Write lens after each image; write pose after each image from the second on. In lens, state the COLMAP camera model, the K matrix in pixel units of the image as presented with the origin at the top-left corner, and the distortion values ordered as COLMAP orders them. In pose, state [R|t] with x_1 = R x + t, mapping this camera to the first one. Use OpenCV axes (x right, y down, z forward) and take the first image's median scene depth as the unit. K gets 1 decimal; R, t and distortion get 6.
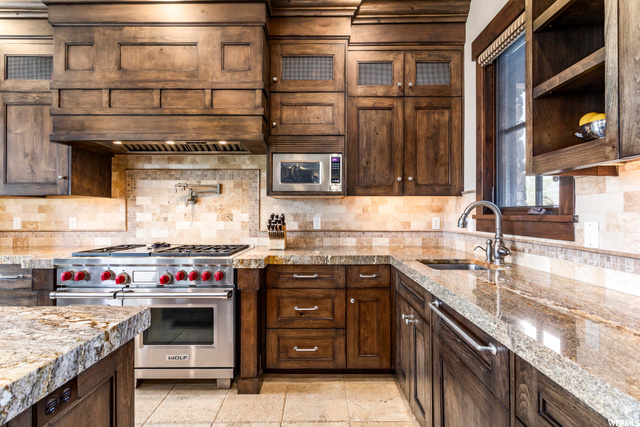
lens RADIAL K [[305.9, 0, 313.8], [0, 305.9, 211.7], [0, 0, 1]] dist [0.003906, 0.000836]
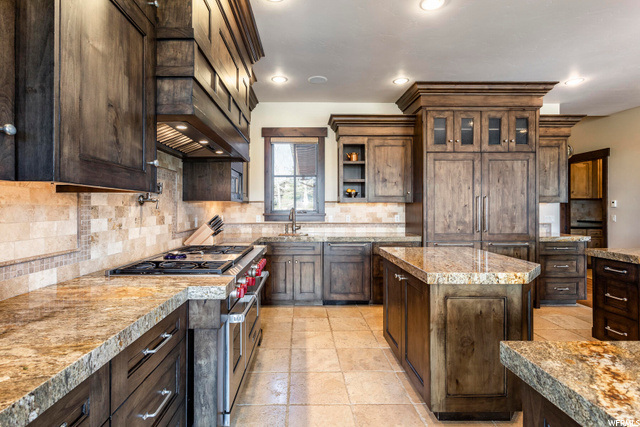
lens RADIAL K [[305.9, 0, 315.4], [0, 305.9, 207.2], [0, 0, 1]] dist [0.003906, 0.000836]
pose [[-0.032263, 0.004701, 0.999468, -1.427119], [-0.005874, 0.999971, -0.004893, -0.022599], [-0.999462, -0.006029, -0.032235, 0.688402]]
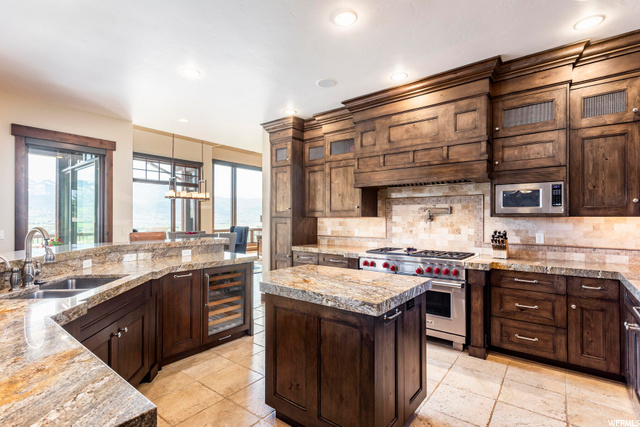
lens RADIAL K [[305.9, 0, 316.1], [0, 305.9, 215.5], [0, 0, 1]] dist [0.003906, 0.000836]
pose [[0.789167, -0.005233, -0.614156, 0.065692], [0.001433, 0.999977, -0.006679, -0.051484], [0.614177, 0.004391, 0.789156, -0.514960]]
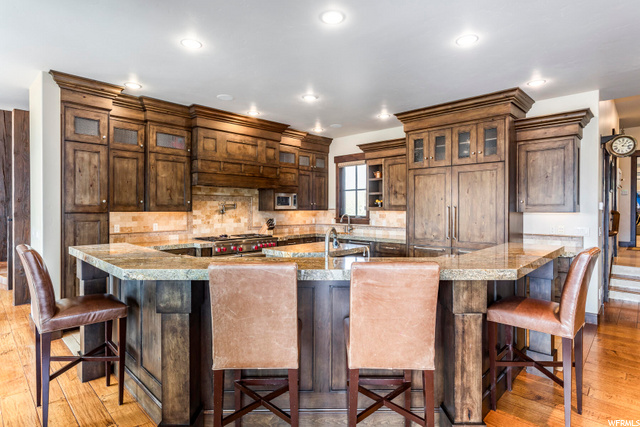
lens RADIAL K [[335.4, 0, 322.7], [0, 335.4, 211.1], [0, 0, 1]] dist [-0.006262, -0.000607]
pose [[0.679892, -0.006550, 0.733283, -1.755300], [-0.004711, 0.999900, 0.013300, -0.087216], [-0.733297, -0.012497, 0.679794, -0.991387]]
